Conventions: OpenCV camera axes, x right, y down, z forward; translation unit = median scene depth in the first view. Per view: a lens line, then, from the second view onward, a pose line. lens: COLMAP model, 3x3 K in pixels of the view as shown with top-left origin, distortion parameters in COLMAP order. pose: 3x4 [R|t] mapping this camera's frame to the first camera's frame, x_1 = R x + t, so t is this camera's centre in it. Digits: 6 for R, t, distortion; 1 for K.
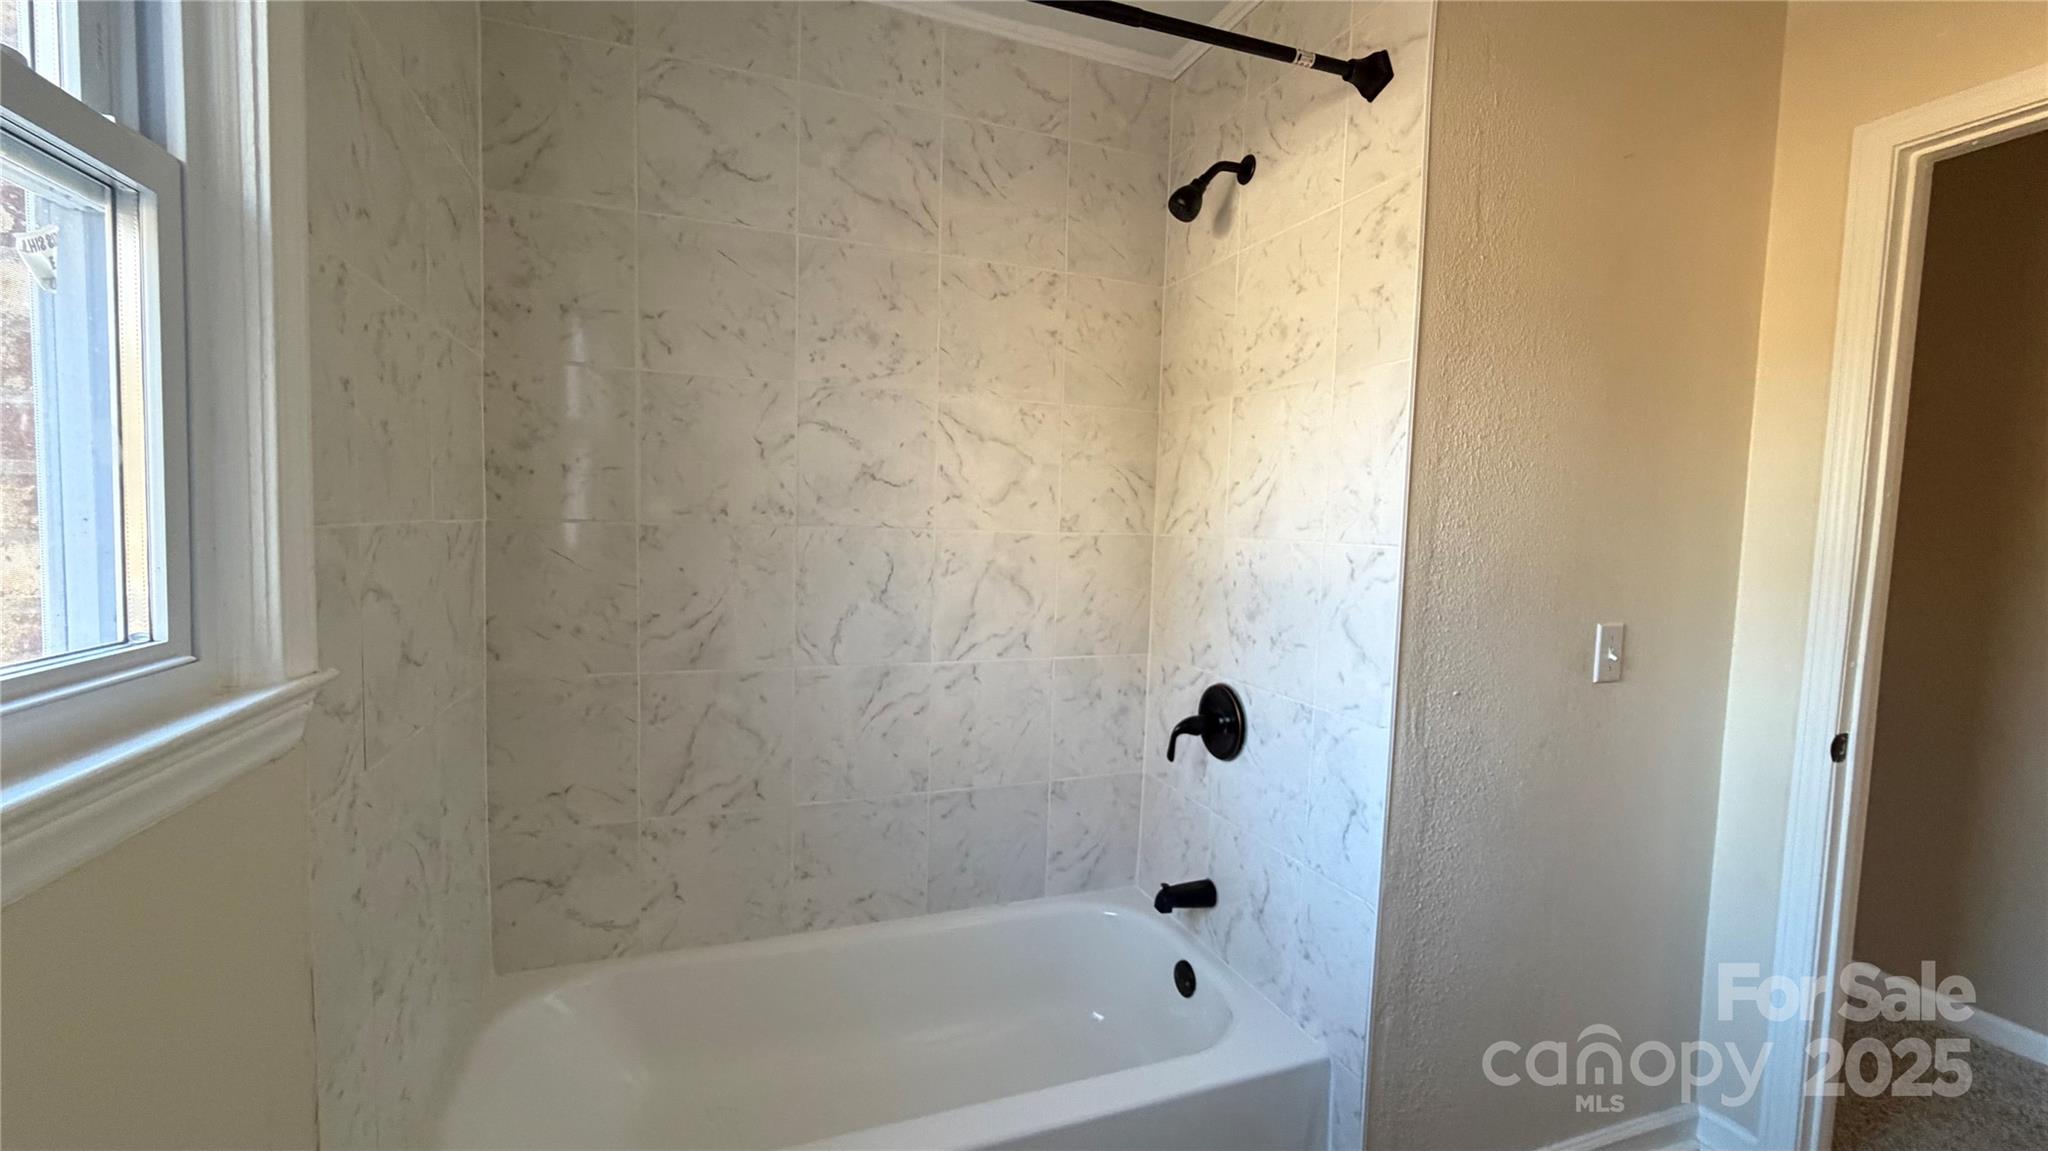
lens RADIAL K [[819.2, 0, 1023.5], [0, 819.2, 573.2], [0, 0, 1]] dist [-0.001065, 0.000037]
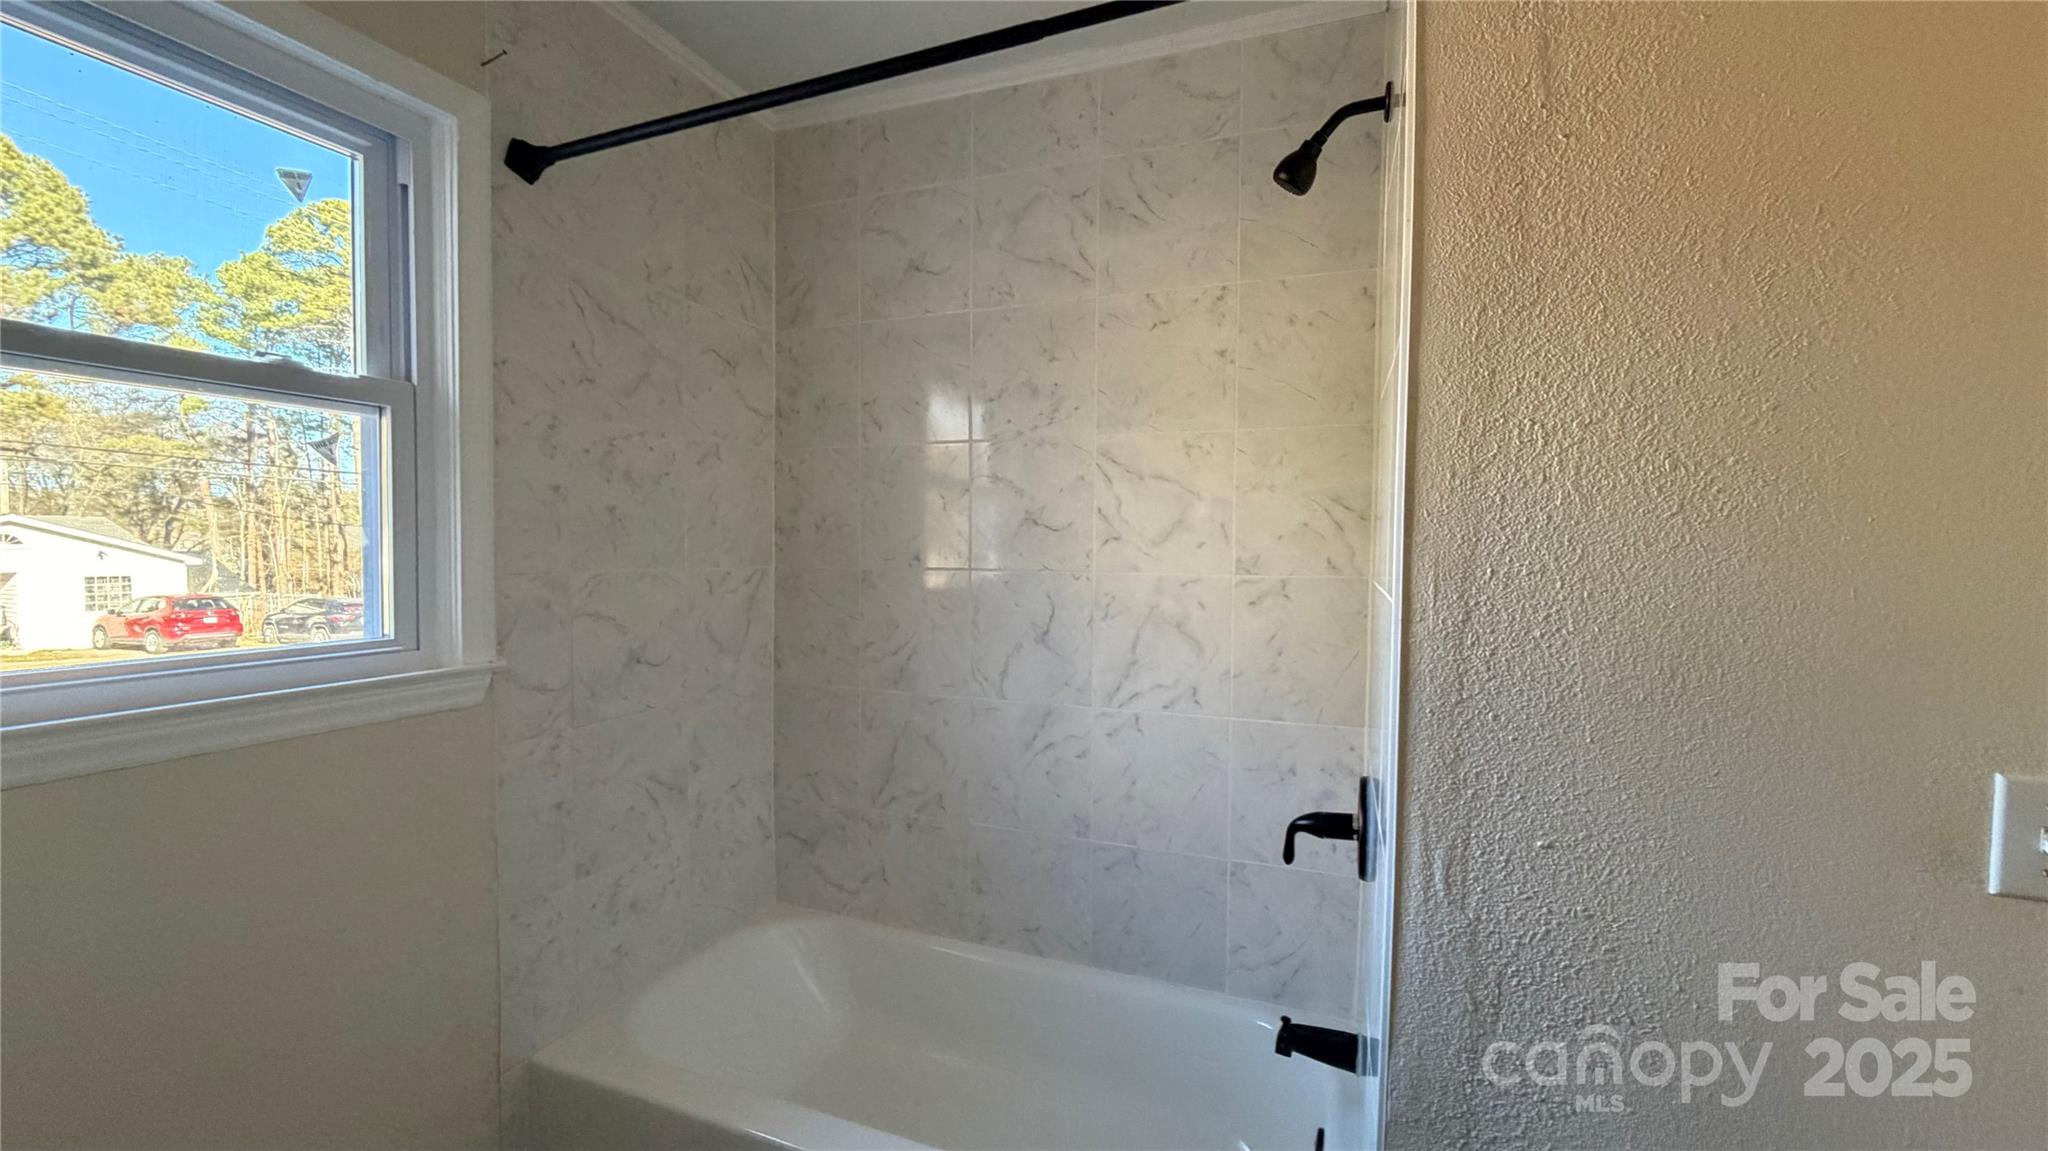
lens RADIAL K [[819.2, 0, 1023.5], [0, 819.2, 573.2], [0, 0, 1]] dist [-0.001065, 0.000037]
pose [[0.744320, 0.001467, -0.667821, 0.494211], [-0.029356, 0.999103, -0.030524, -0.020093], [0.667178, 0.042324, 0.743695, 0.210403]]
